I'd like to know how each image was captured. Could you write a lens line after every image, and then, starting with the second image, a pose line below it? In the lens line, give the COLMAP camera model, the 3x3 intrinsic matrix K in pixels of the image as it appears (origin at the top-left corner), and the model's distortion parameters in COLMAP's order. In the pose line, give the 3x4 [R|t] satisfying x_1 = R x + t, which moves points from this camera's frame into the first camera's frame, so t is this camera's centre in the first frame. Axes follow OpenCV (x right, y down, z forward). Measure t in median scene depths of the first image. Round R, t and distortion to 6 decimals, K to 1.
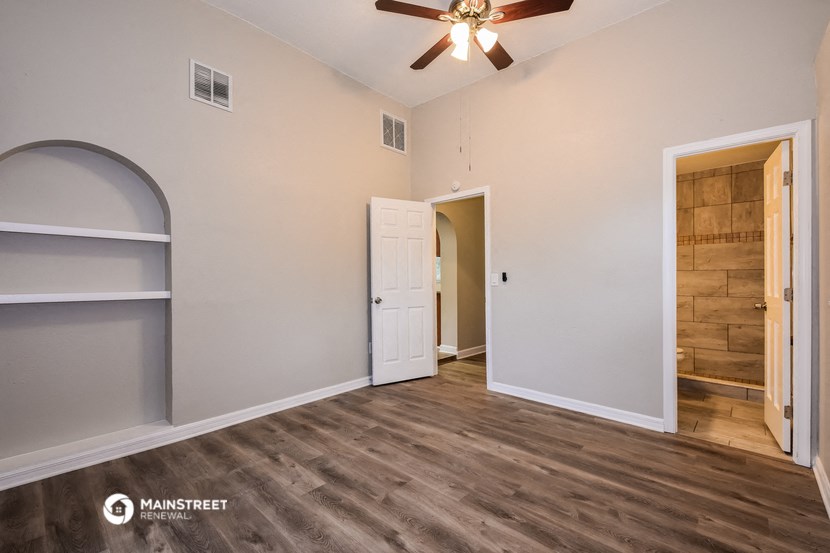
lens RADIAL K [[362.1, 0, 414.2], [0, 362.1, 282.6], [0, 0, 1]] dist [0.008307, -0.000743]
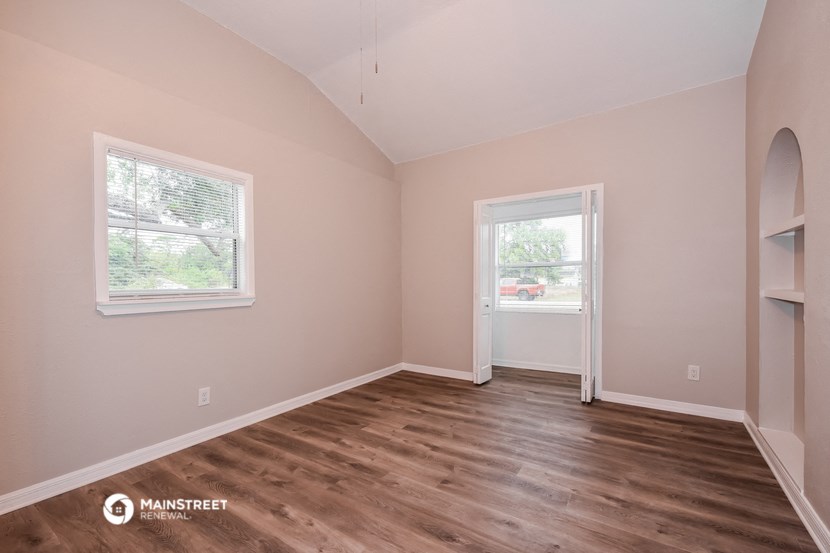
lens RADIAL K [[362.1, 0, 414.7], [0, 362.1, 278.6], [0, 0, 1]] dist [0.008307, -0.000743]
pose [[-0.986751, 0.008883, -0.162000, 0.208114], [0.009417, 0.999952, -0.002530, -0.012683], [0.161970, -0.004023, -0.986787, 1.986007]]
